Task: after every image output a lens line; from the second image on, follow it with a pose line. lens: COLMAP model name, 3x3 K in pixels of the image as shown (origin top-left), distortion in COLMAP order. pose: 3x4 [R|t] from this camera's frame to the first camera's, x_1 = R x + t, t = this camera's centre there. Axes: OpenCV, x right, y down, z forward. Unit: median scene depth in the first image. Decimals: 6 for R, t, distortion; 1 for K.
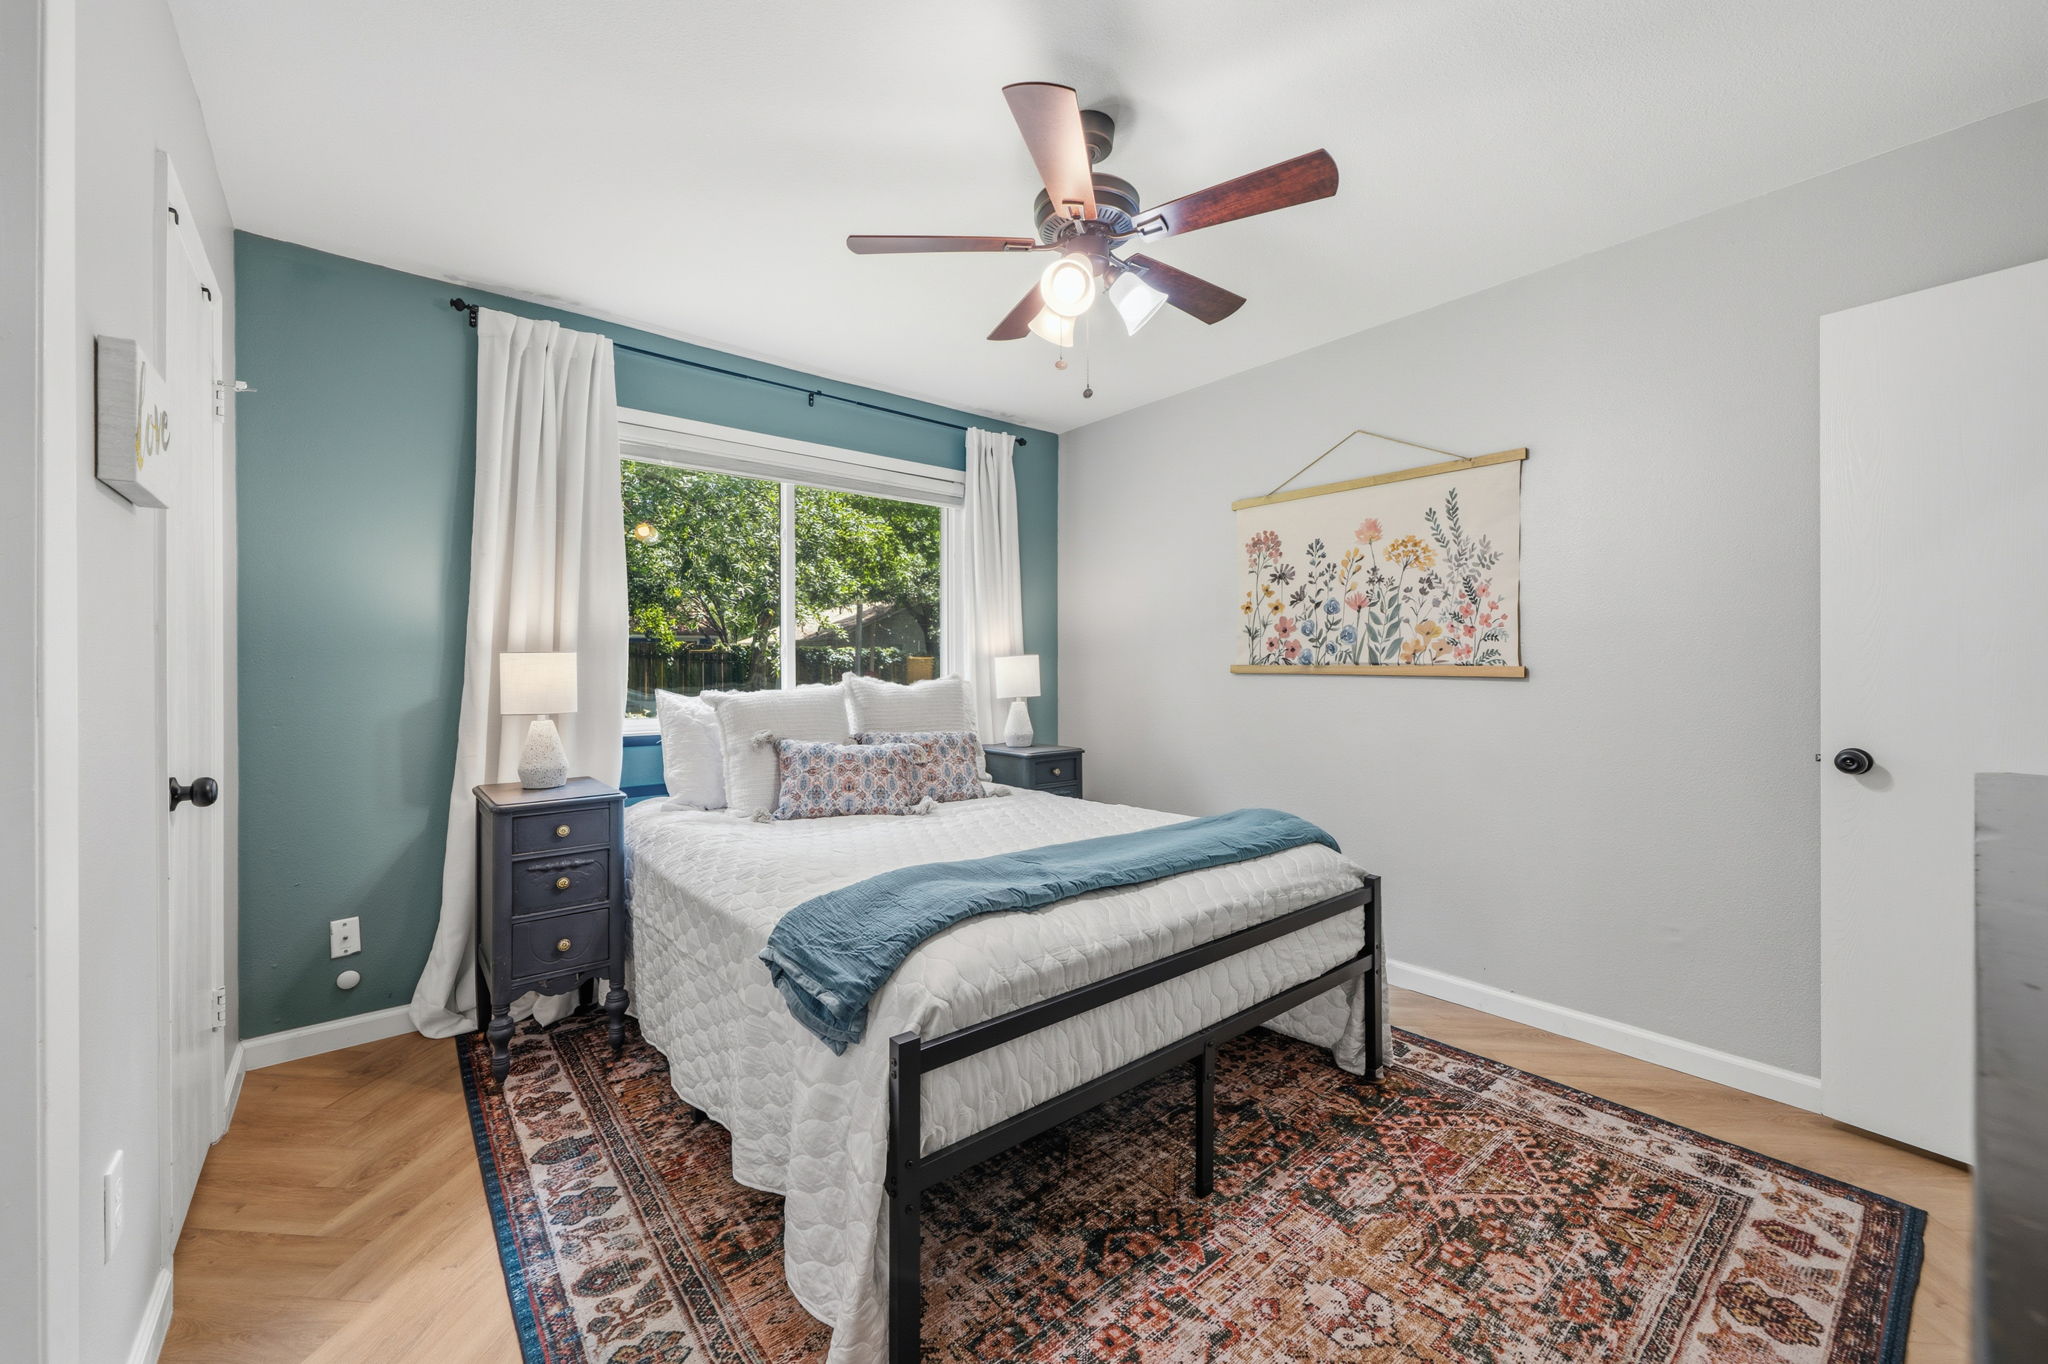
lens RADIAL K [[784.8, 0, 1024.0], [0, 784.8, 682.0], [0, 0, 1]] dist [-0.001944, -0.000076]
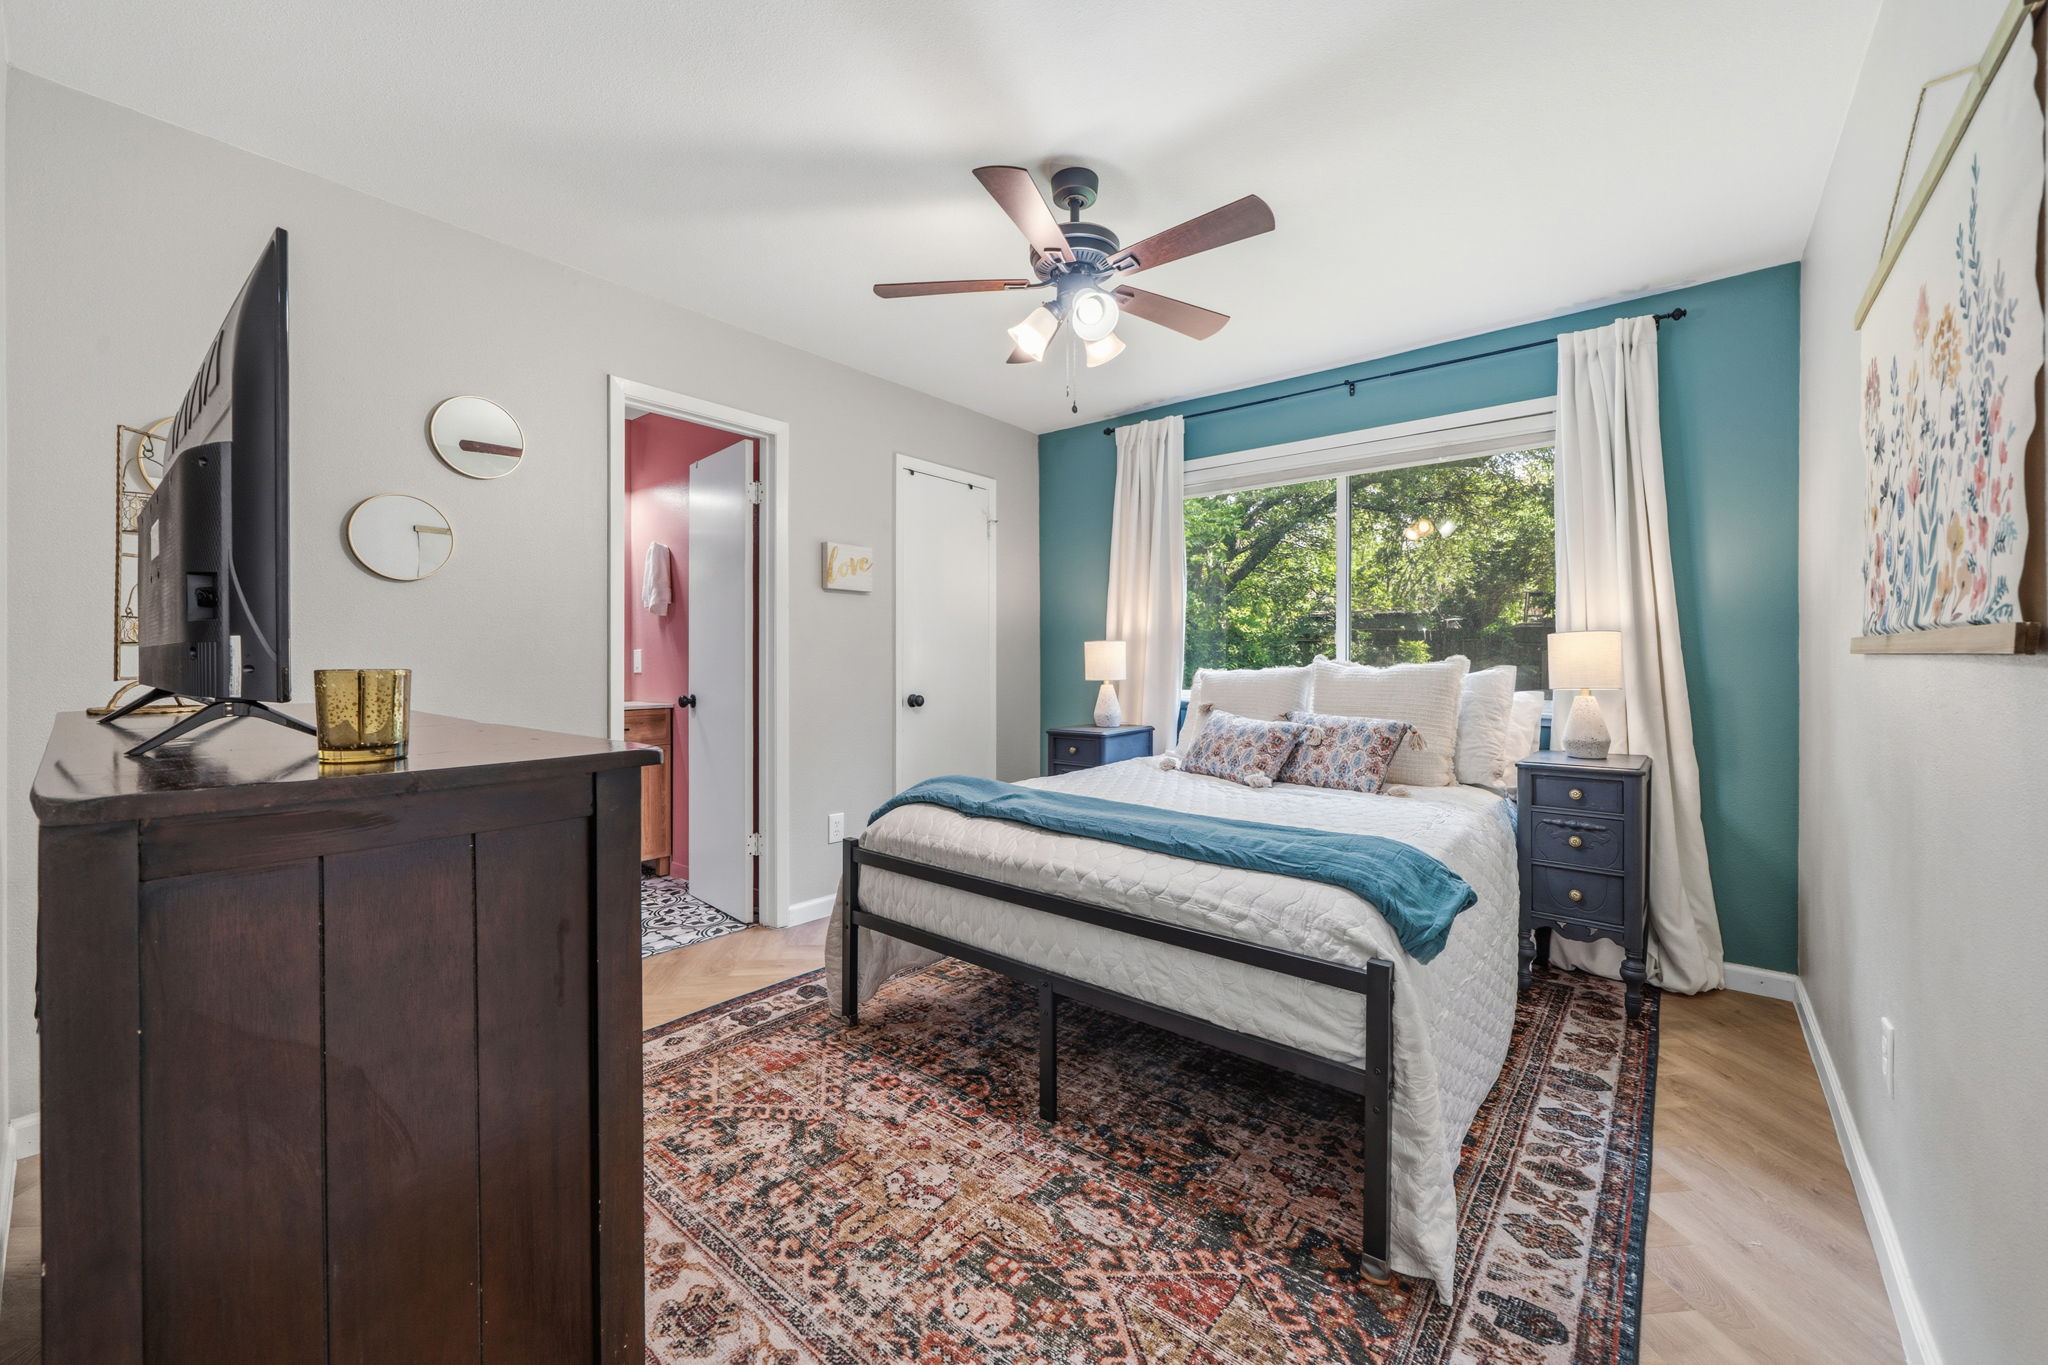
lens RADIAL K [[802.0, 0, 1034.0], [0, 802.0, 685.5], [0, 0, 1]] dist [-0.002647, -0.000006]
pose [[0.194500, 0.033392, -0.980334, 1.267384], [-0.020857, 0.999335, 0.029901, 0.008524], [0.980681, 0.014632, 0.195067, 0.725036]]
